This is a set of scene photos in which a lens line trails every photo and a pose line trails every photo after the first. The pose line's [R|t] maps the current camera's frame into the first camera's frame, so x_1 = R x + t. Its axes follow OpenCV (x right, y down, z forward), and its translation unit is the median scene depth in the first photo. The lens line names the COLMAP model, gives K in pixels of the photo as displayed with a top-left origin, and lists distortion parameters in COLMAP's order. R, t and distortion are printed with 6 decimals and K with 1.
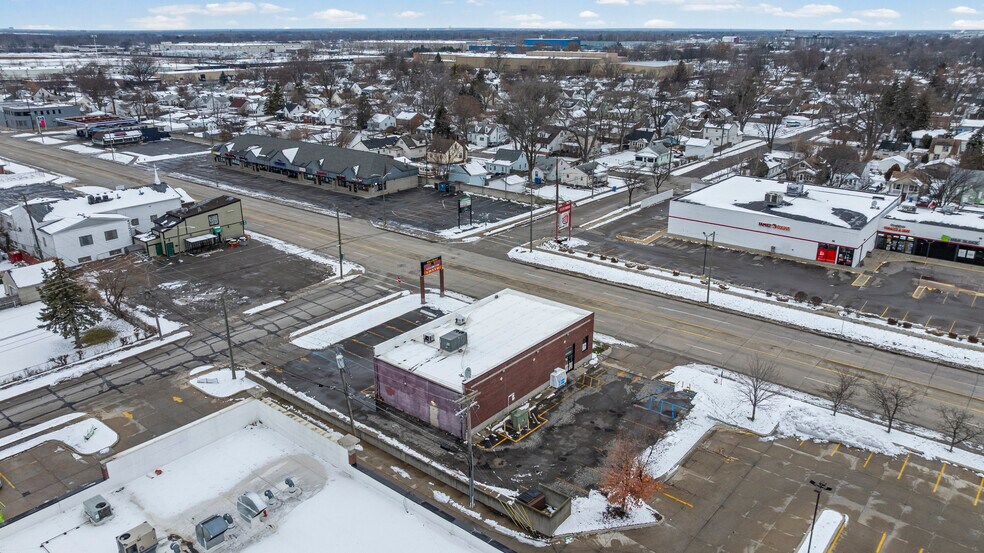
lens RADIAL K [[696.6, 0, 489.3], [0, 696.6, 279.0], [0, 0, 1]] dist [-0.017900, 0.002789]
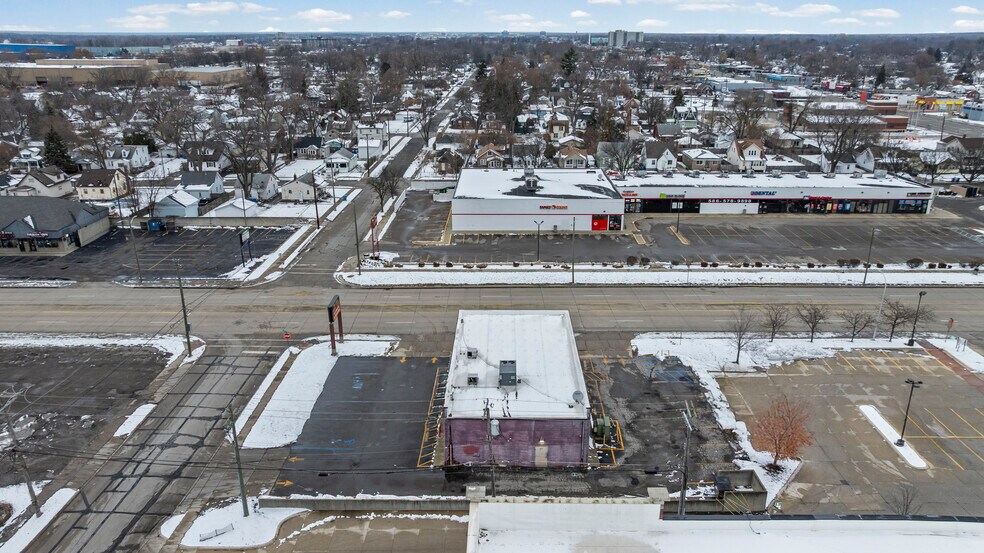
lens RADIAL K [[696.6, 0, 489.2], [0, 696.6, 281.3], [0, 0, 1]] dist [-0.017900, 0.002789]
pose [[0.782621, -0.210226, 0.585926, -0.385937], [0.210691, 0.975153, 0.068458, -0.063838], [-0.585759, 0.069873, 0.807468, 0.181582]]
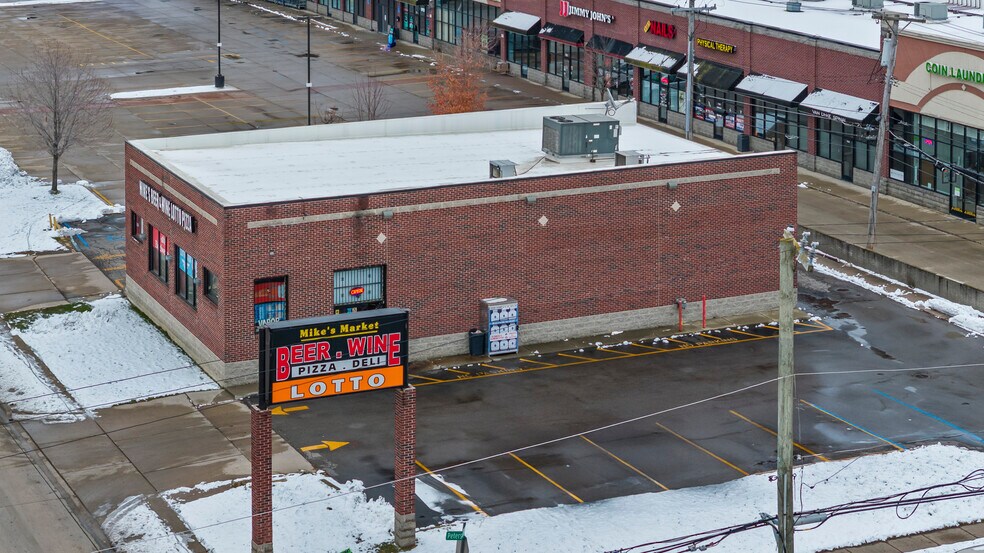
lens RADIAL K [[1949.6, 0, 493.5], [0, 1949.6, 275.7], [0, 0, 1]] dist [-0.188181, 0.000000]
pose [[-0.905927, -0.102771, 0.410773, -0.291306], [0.145700, 0.835204, 0.530289, -0.266367], [-0.397577, 0.540253, -0.741660, 1.211892]]
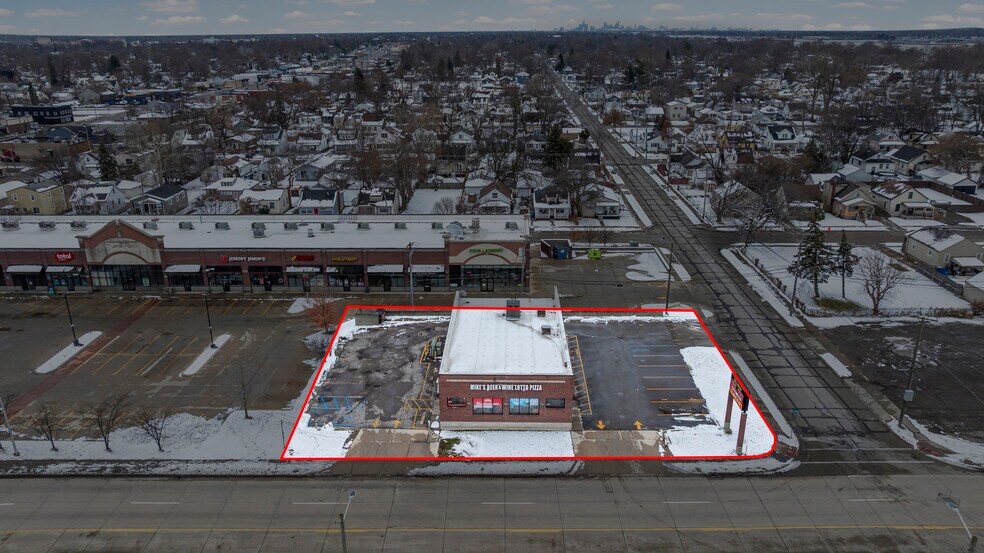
lens RADIAL K [[696.6, 0, 499.5], [0, 696.6, 286.6], [0, 0, 1]] dist [-0.017900, 0.002789]
pose [[-0.779563, 0.223784, -0.584981, 0.407718], [-0.203492, 0.792824, 0.574474, -0.385424], [0.592345, 0.566878, -0.572518, 1.072094]]
